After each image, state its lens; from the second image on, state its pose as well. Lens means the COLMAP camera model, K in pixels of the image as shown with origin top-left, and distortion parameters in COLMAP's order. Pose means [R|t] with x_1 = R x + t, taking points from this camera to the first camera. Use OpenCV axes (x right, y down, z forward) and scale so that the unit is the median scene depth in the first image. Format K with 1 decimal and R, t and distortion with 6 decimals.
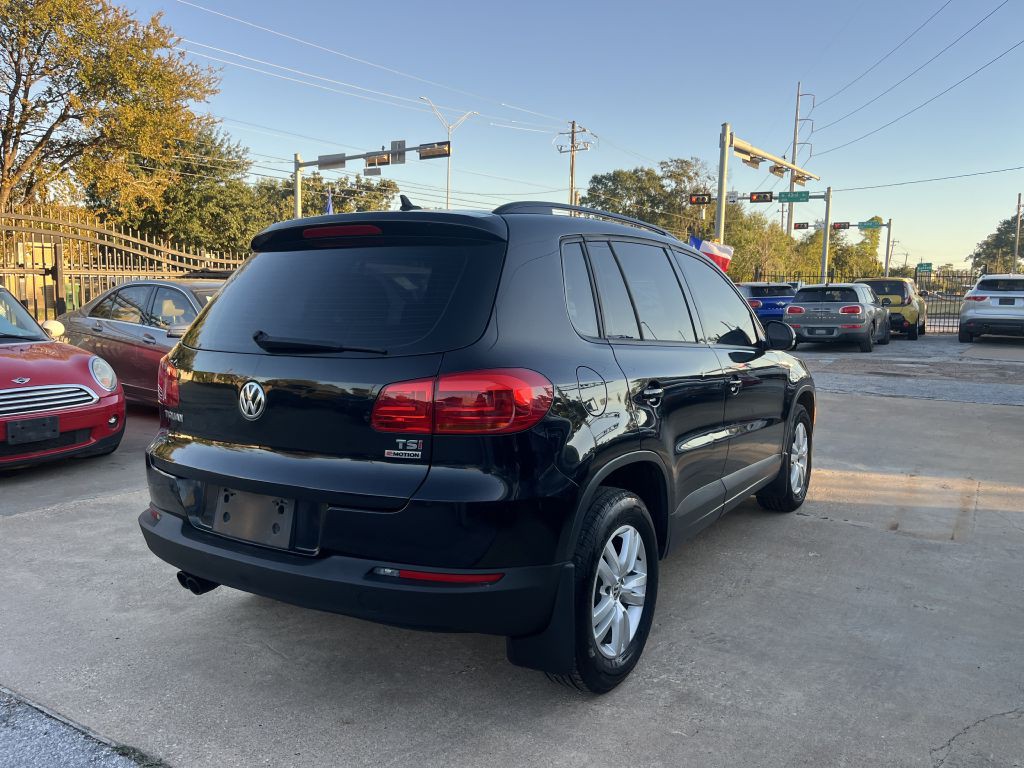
lens RADIAL K [[840.5, 0, 532.9], [0, 840.5, 384.4], [0, 0, 1]] dist [0.085357, -0.154274]
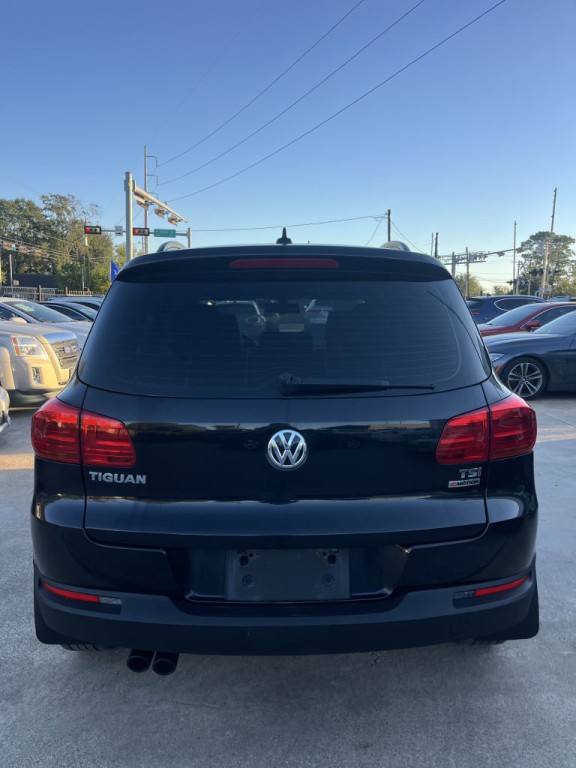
lens RADIAL K [[630.4, 0, 285.7], [0, 630.4, 400.8], [0, 0, 1]] dist [0.085357, -0.154274]
pose [[0.826125, -0.090574, 0.556159, -0.414669], [0.065440, 0.995740, 0.064956, -0.045870], [-0.559674, -0.017267, 0.828533, 0.252718]]
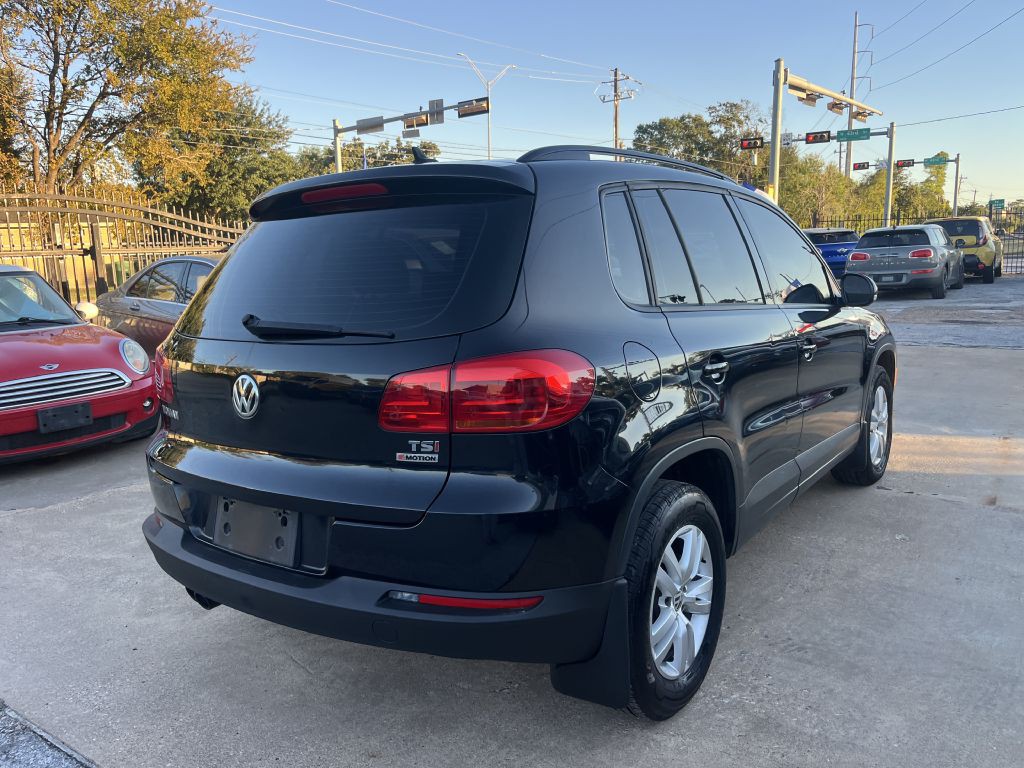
lens RADIAL K [[827.1, 0, 520.5], [0, 827.1, 391.4], [0, 0, 1]] dist [0.083679, -0.138204]
pose [[0.996472, -0.031960, -0.077602, 0.007937], [0.036470, 0.997684, 0.057413, -0.014117], [0.075587, -0.060041, 0.995330, 0.102889]]
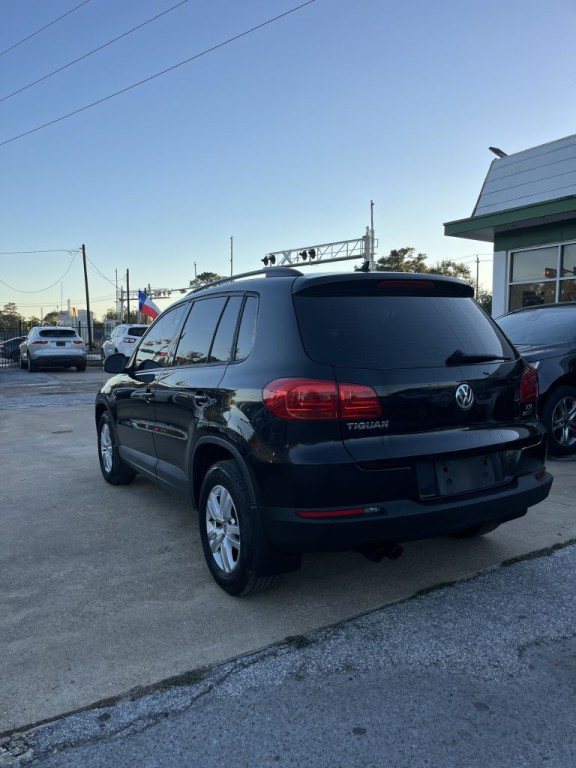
lens RADIAL K [[620.0, 0, 286.1], [0, 620.0, 385.9], [0, 0, 1]] dist [0.059733, -0.101174]
pose [[0.446772, -0.084315, 0.890666, -0.848196], [0.113601, 0.992837, 0.037003, -0.044674], [-0.887406, 0.084649, 0.453151, 0.455356]]
